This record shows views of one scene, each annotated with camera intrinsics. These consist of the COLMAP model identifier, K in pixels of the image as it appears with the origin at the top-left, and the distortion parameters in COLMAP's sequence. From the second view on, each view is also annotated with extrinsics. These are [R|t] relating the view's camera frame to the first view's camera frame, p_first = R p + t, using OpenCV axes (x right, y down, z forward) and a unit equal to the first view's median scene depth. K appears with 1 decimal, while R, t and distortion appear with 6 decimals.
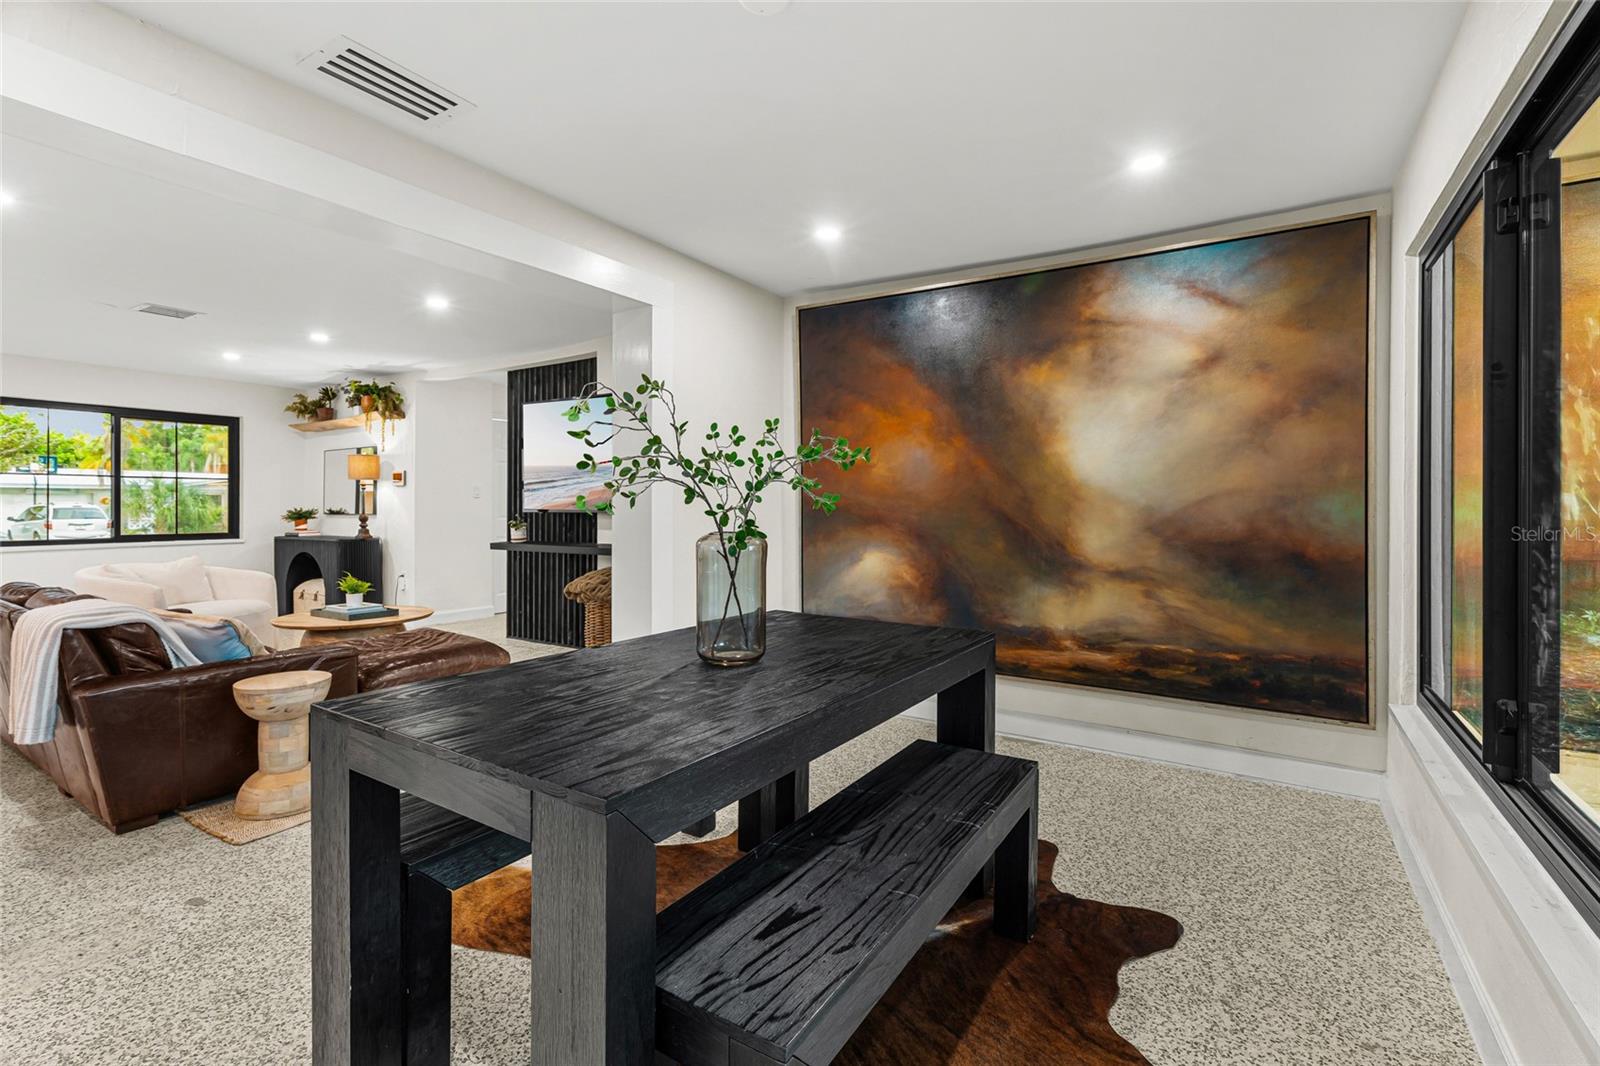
lens RADIAL K [[728.8, 0, 796.2], [0, 728.8, 511.4], [0, 0, 1]] dist [-0.003143, 0.000979]
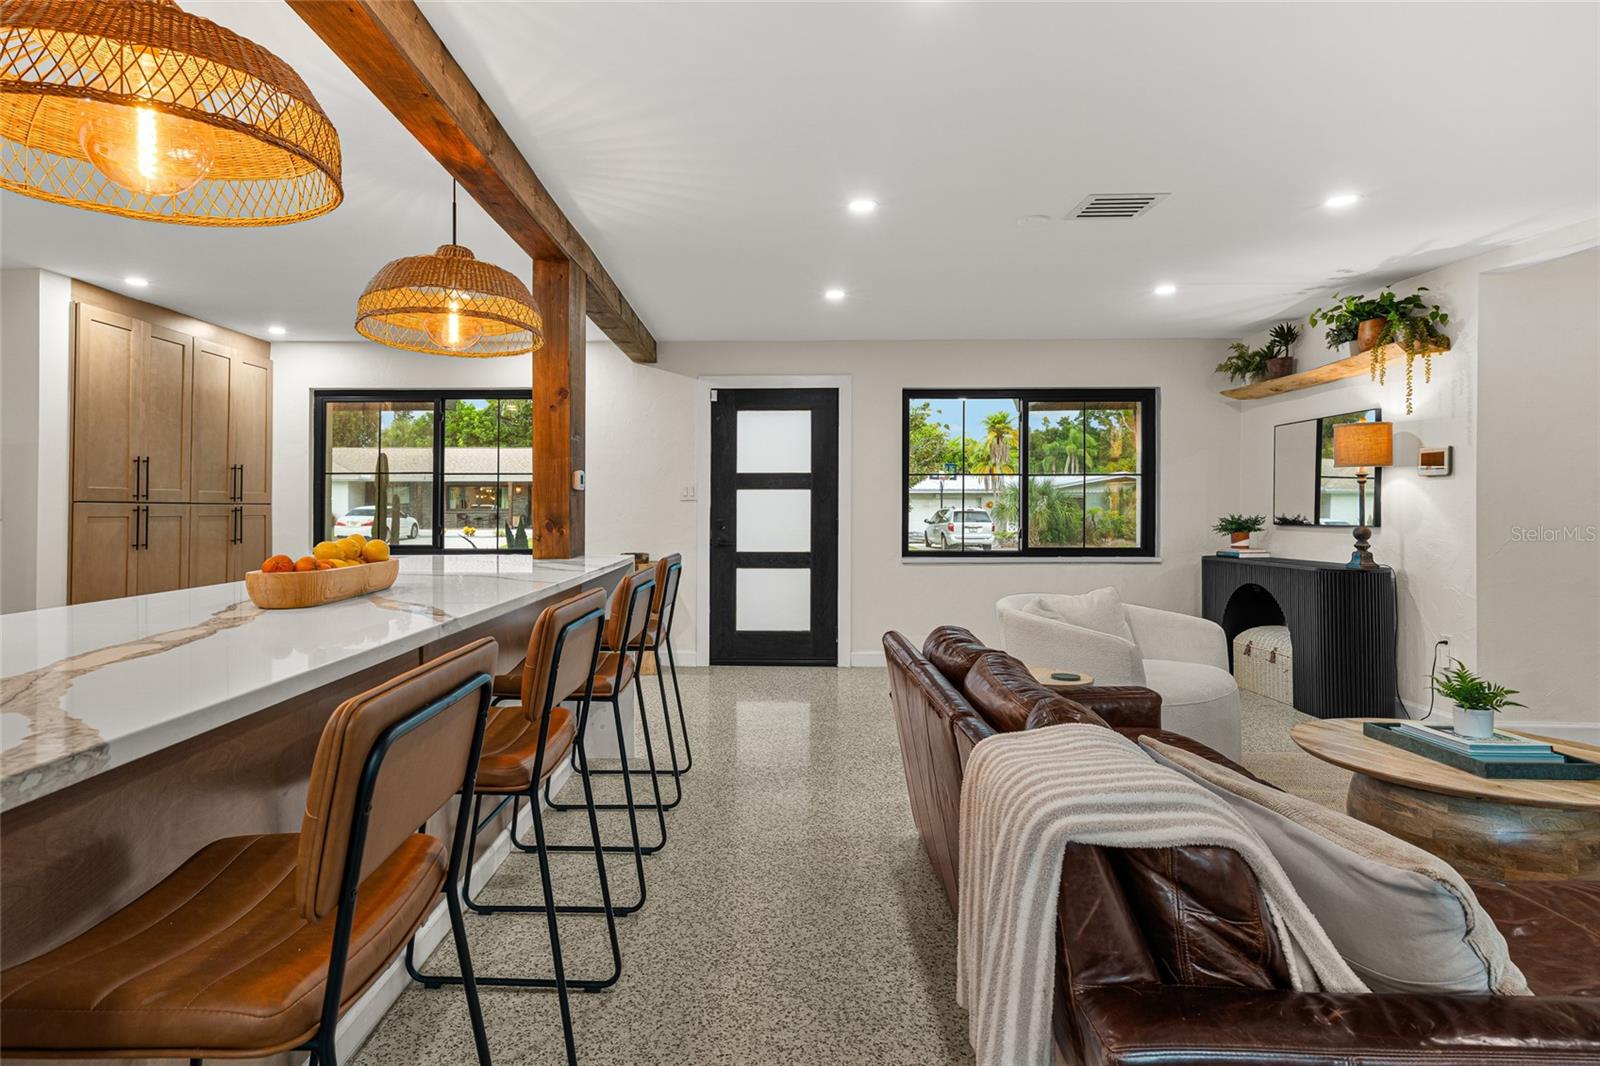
lens RADIAL K [[886.5, 0, 740.8], [0, 886.5, 504.4], [0, 0, 1]] dist [0.009226, 0.002788]
pose [[0.515690, -0.005226, -0.856759, -0.288450], [-0.005818, 0.999937, -0.009601, -0.004829], [0.856755, 0.009935, 0.515627, 0.253203]]
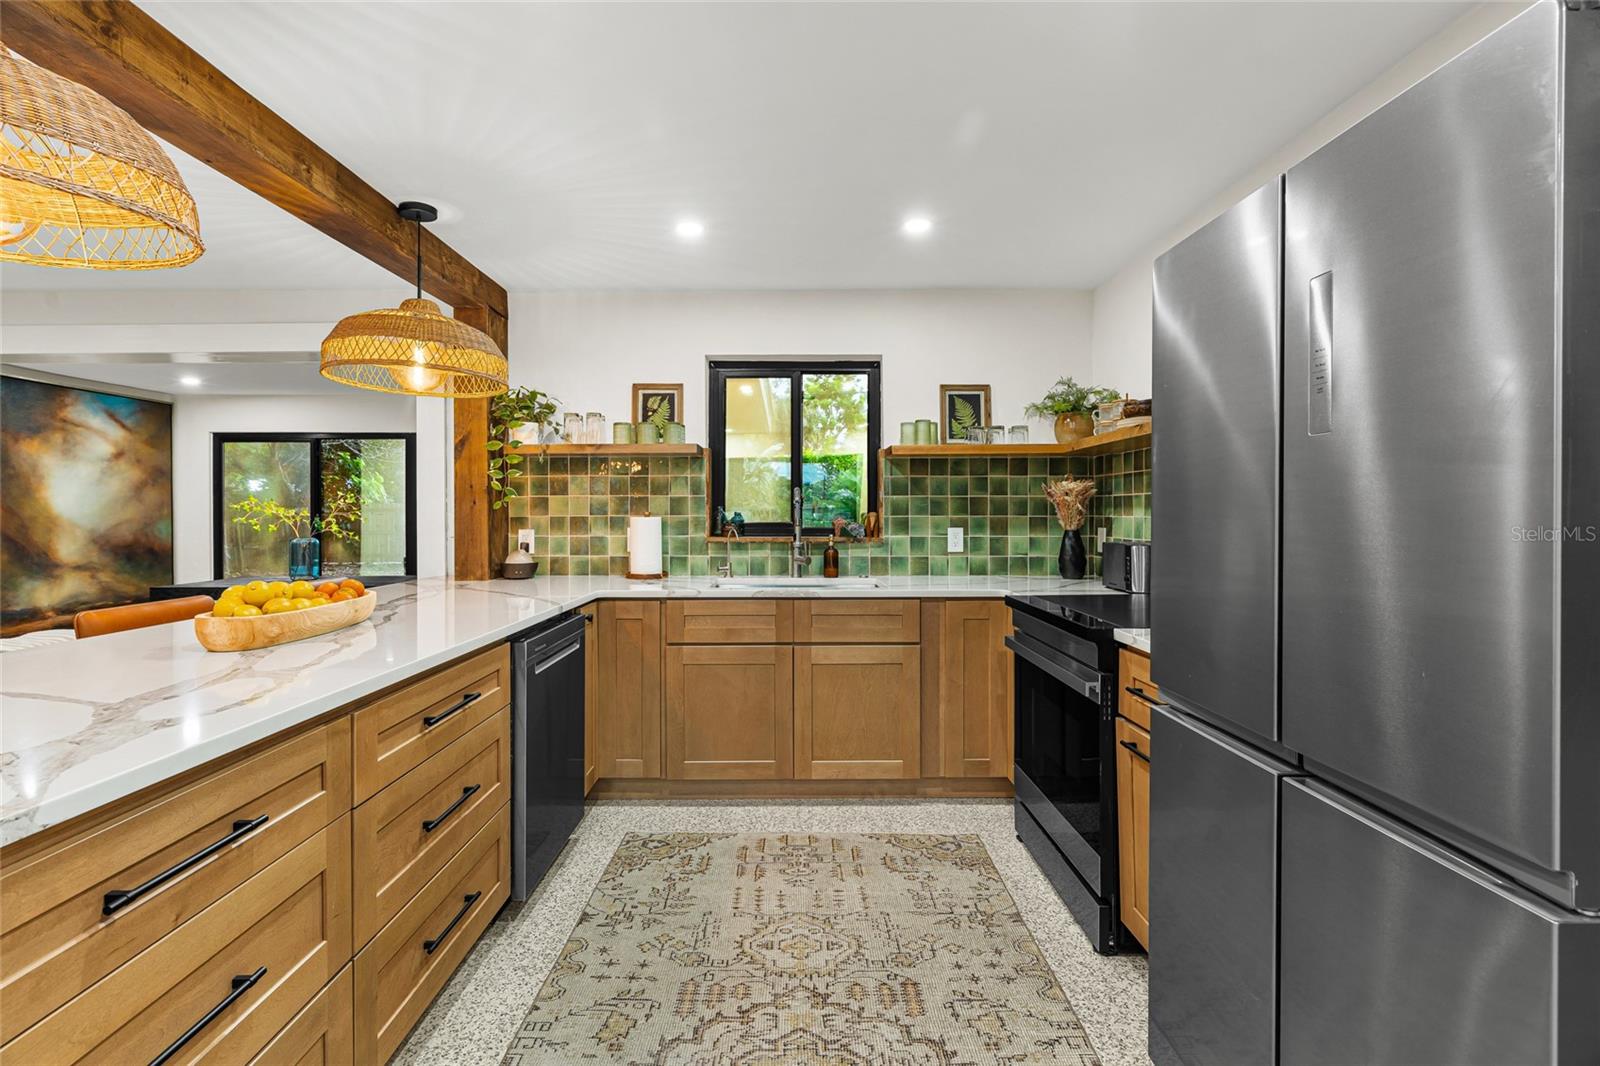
lens RADIAL K [[728.8, 0, 796.2], [0, 728.8, 511.4], [0, 0, 1]] dist [-0.003143, 0.000979]
pose [[-0.540521, 0.002484, 0.841327, -1.143797], [0.012168, 0.999914, 0.004866, -0.021475], [-0.841242, 0.012867, -0.540505, 0.283653]]
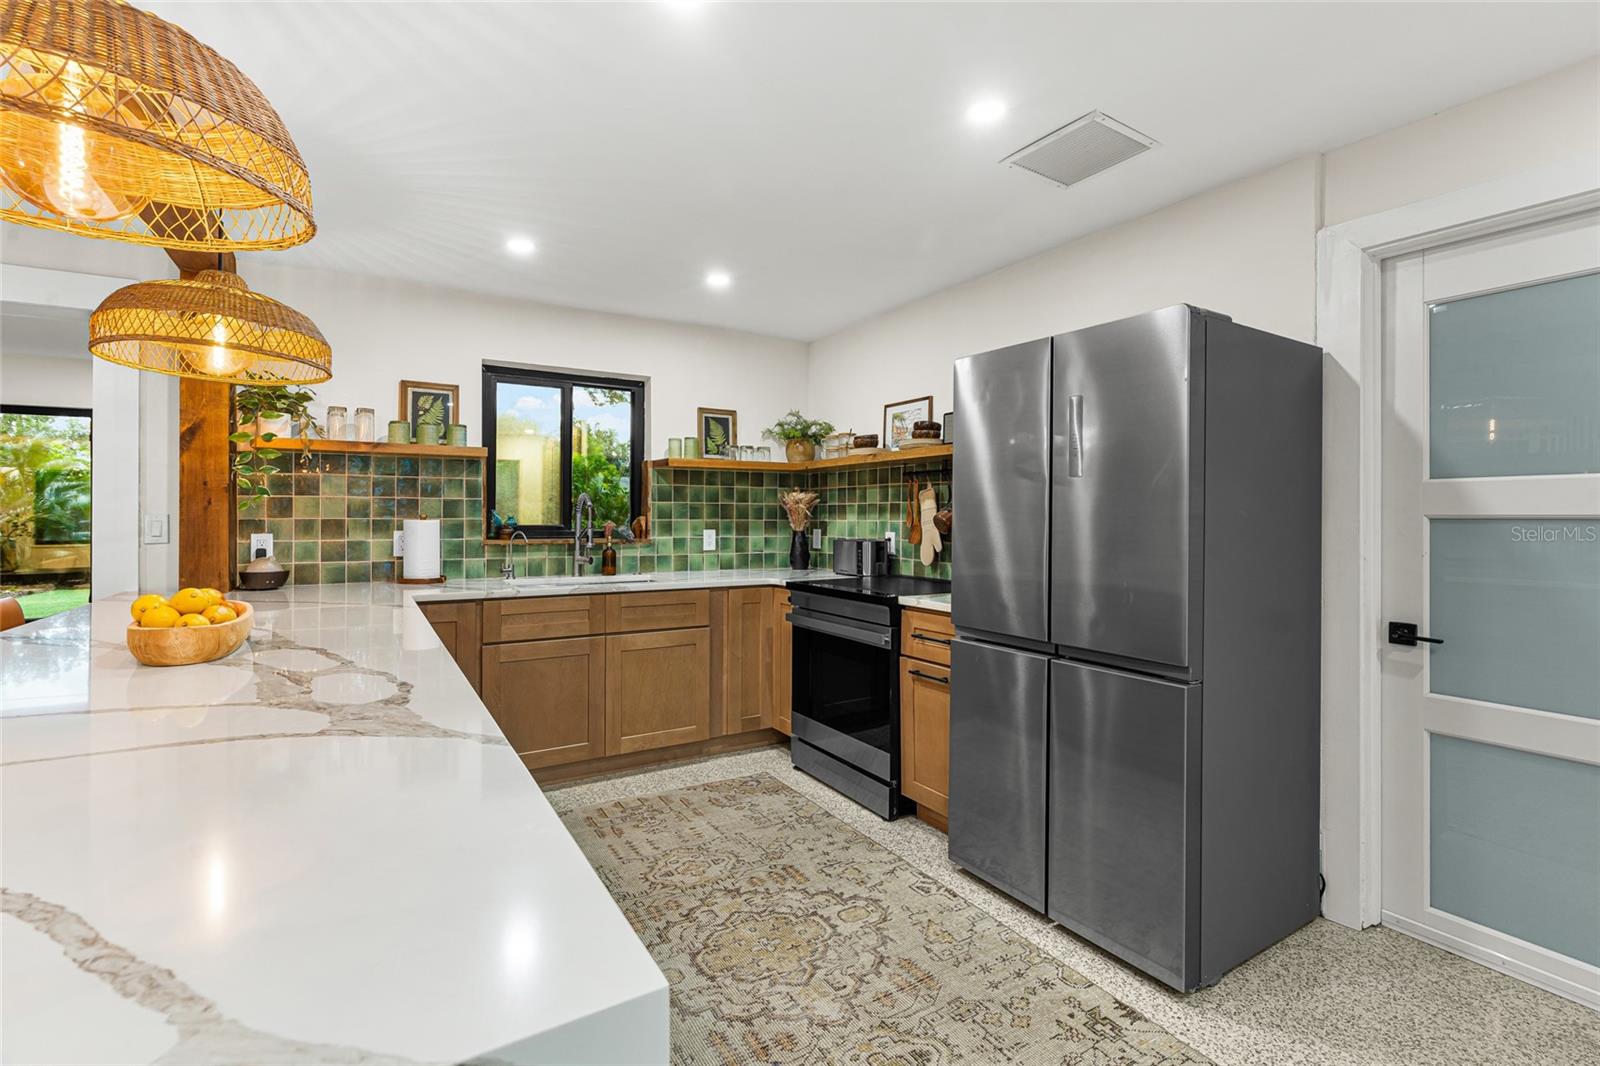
lens RADIAL K [[725.3, 0, 797.1], [0, 725.3, 513.9], [0, 0, 1]] dist [-0.012854, 0.000498]
pose [[-0.898773, 0.000022, 0.438414, -1.090292], [0.002688, 0.999981, 0.005459, -0.022632], [-0.438406, 0.006085, -0.898757, 0.460329]]
